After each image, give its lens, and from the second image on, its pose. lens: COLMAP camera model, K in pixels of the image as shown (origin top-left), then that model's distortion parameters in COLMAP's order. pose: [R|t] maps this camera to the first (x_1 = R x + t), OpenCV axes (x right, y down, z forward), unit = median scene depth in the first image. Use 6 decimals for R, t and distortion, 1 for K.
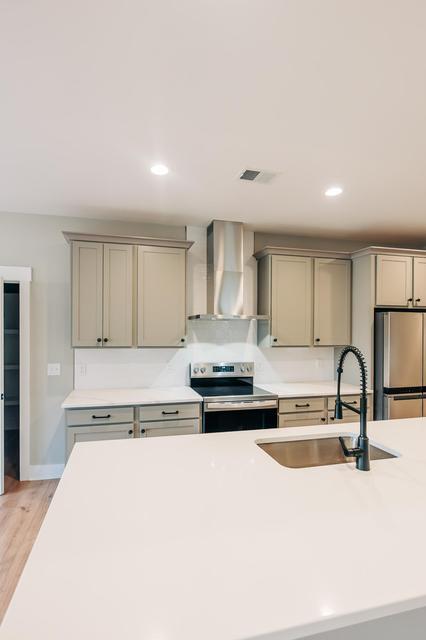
lens RADIAL K [[300.4, 0, 225.9], [0, 300.4, 332.3], [0, 0, 1]] dist [-0.012098, -0.000529]
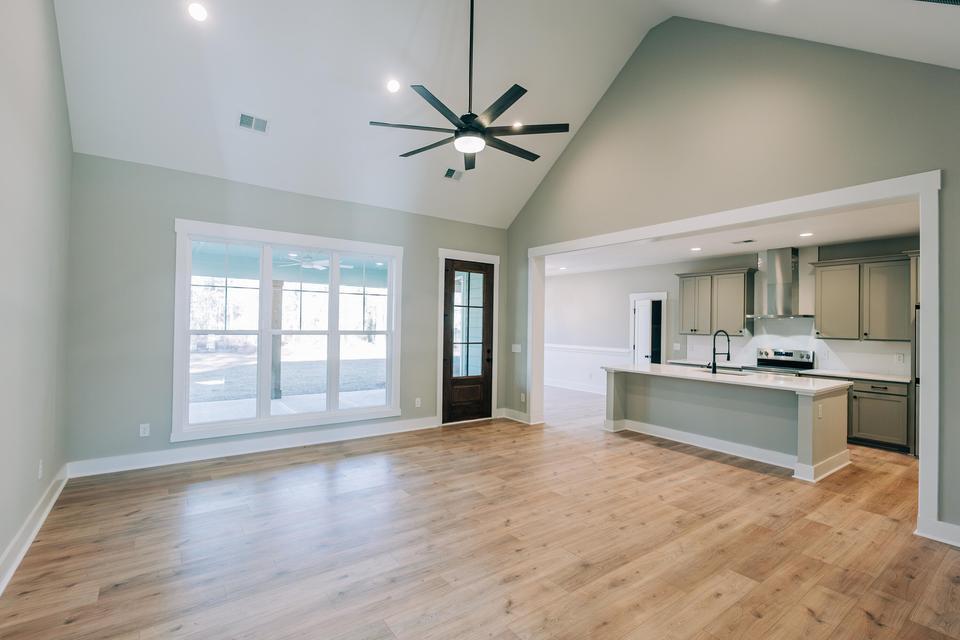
lens RADIAL K [[450.6, 0, 478.0], [0, 450.6, 322.9], [0, 0, 1]] dist [-0.012098, -0.000529]
pose [[0.399920, -0.001757, -0.916548, 1.312529], [-0.010492, 0.999924, -0.006495, 0.008925], [0.916490, 0.012214, 0.399871, -1.091676]]
